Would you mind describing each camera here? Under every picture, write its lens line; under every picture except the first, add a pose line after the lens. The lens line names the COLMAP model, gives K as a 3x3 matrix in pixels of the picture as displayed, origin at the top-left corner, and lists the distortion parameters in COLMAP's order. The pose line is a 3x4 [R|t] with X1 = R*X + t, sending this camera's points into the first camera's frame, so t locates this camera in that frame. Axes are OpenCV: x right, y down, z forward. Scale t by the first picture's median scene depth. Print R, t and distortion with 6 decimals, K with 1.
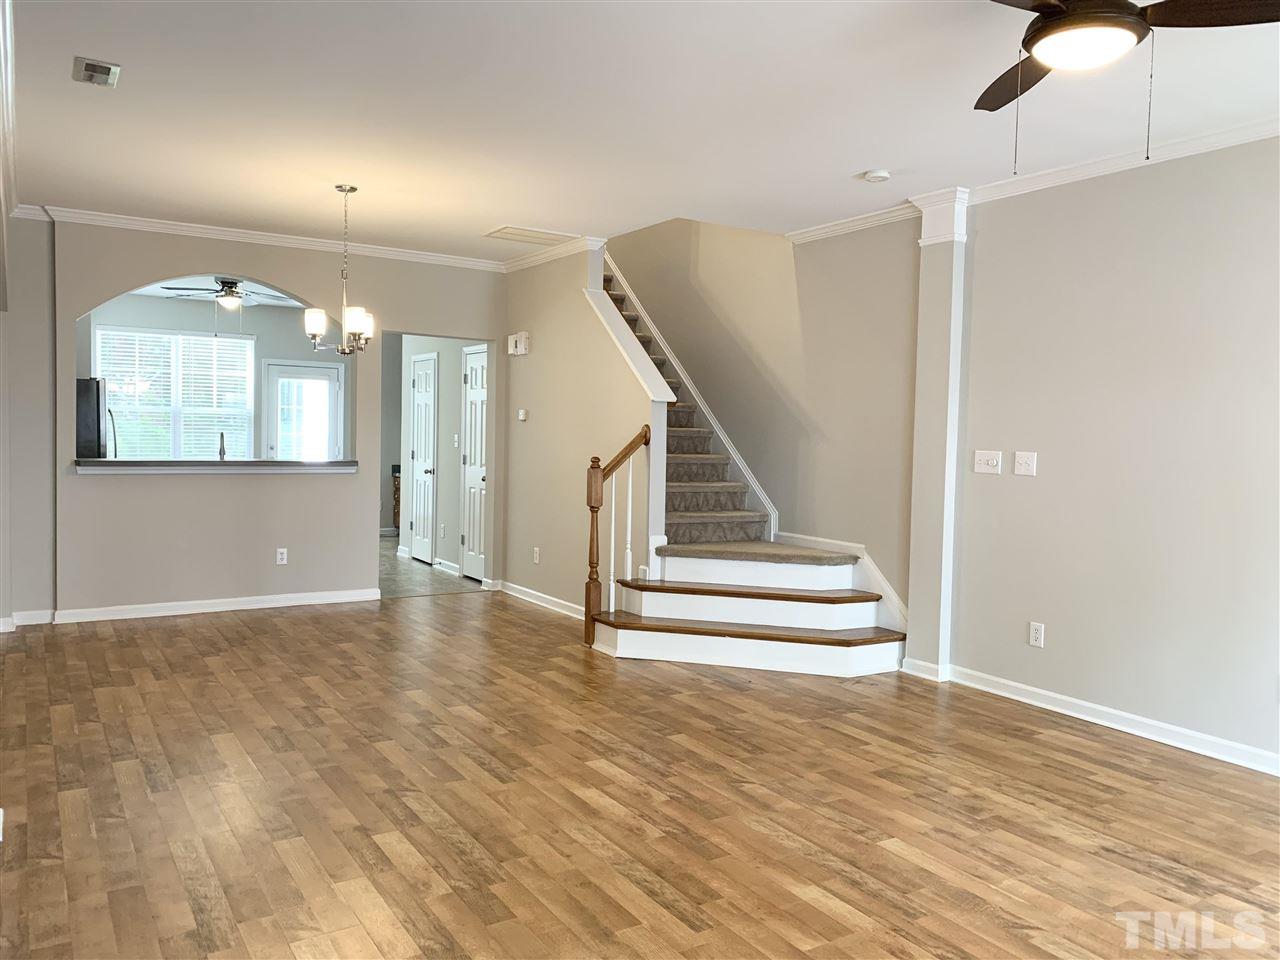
lens RADIAL K [[982.4, 0, 644.7], [0, 982.4, 488.3], [0, 0, 1]] dist [0.055933, -0.069411]
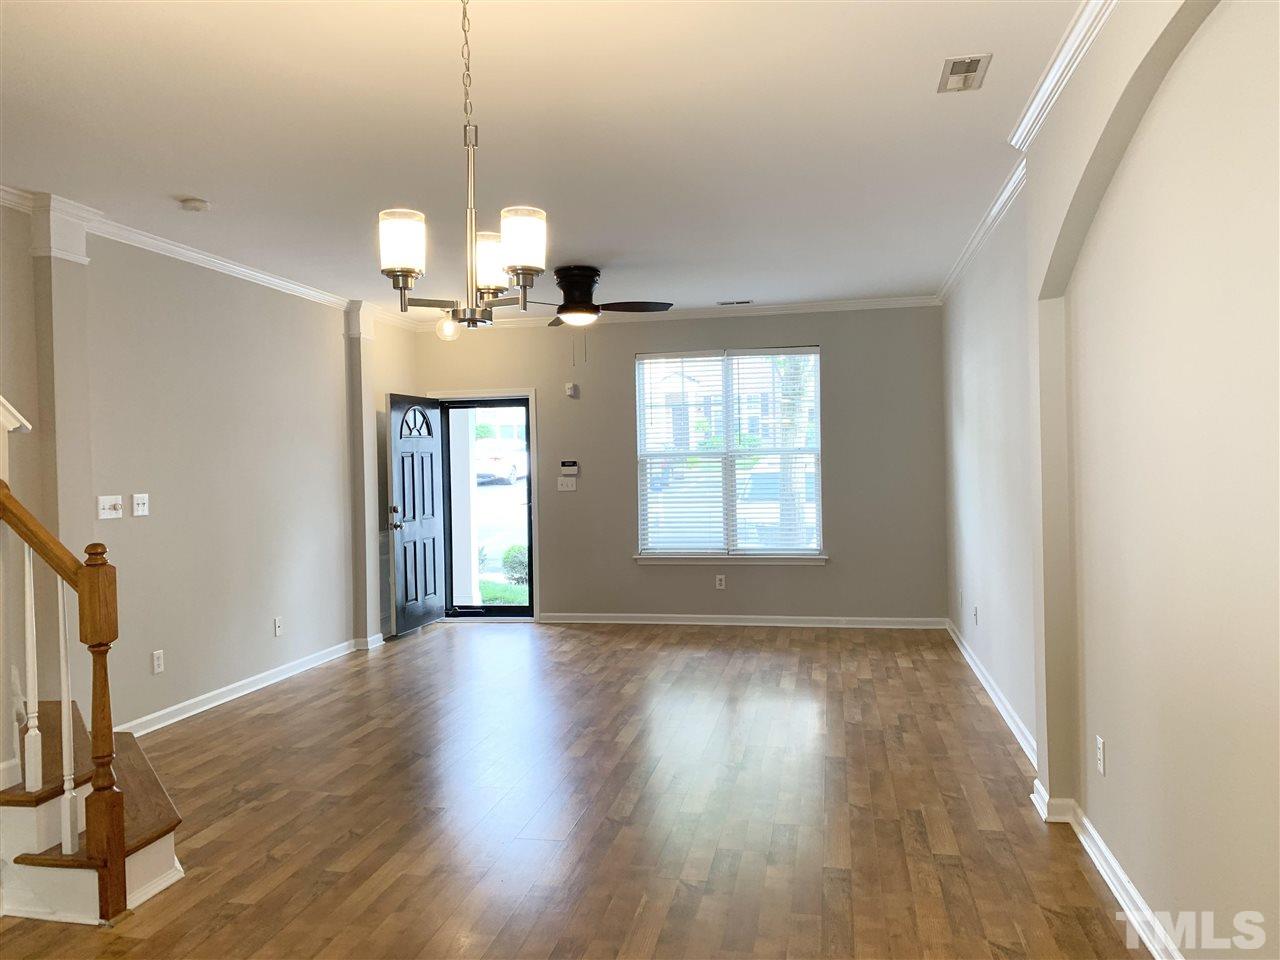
lens RADIAL K [[982.4, 0, 637.8], [0, 982.4, 480.8], [0, 0, 1]] dist [0.055933, -0.069411]
pose [[-0.727497, -0.021816, 0.685764, -0.828555], [0.045404, 0.995773, 0.079846, -0.127413], [-0.684607, 0.089224, -0.723431, 1.617225]]
